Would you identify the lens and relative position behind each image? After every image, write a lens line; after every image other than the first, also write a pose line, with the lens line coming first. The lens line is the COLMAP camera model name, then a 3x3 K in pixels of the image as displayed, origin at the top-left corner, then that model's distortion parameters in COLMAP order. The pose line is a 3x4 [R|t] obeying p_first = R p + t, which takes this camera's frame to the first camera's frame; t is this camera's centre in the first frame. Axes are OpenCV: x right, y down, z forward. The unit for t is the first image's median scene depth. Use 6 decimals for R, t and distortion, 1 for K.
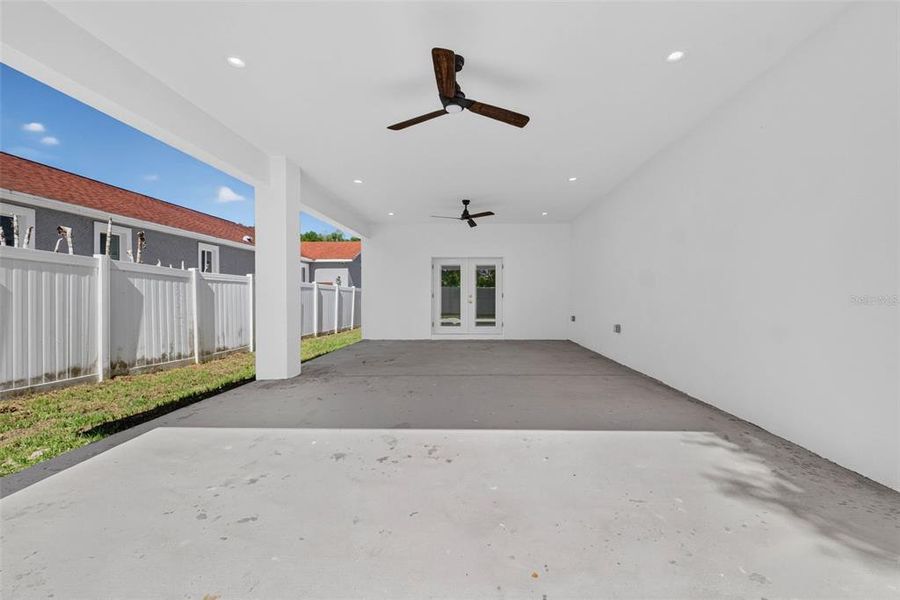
lens RADIAL K [[459.8, 0, 450.0], [0, 459.8, 300.0], [0, 0, 1]] dist [-0.002346, -0.001255]
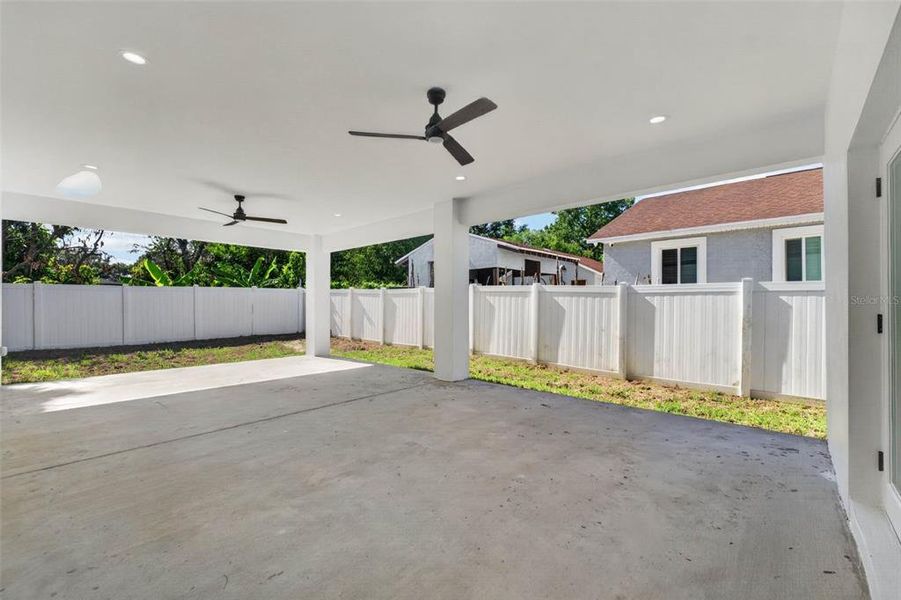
lens RADIAL K [[369.5, 0, 453.5], [0, 369.5, 303.5], [0, 0, 1]] dist [-0.004284, -0.000308]
pose [[-0.635479, -0.006995, -0.772087, 0.242646], [-0.008494, 0.999962, -0.002069, -0.020401], [0.772072, 0.005244, -0.635514, 1.193102]]
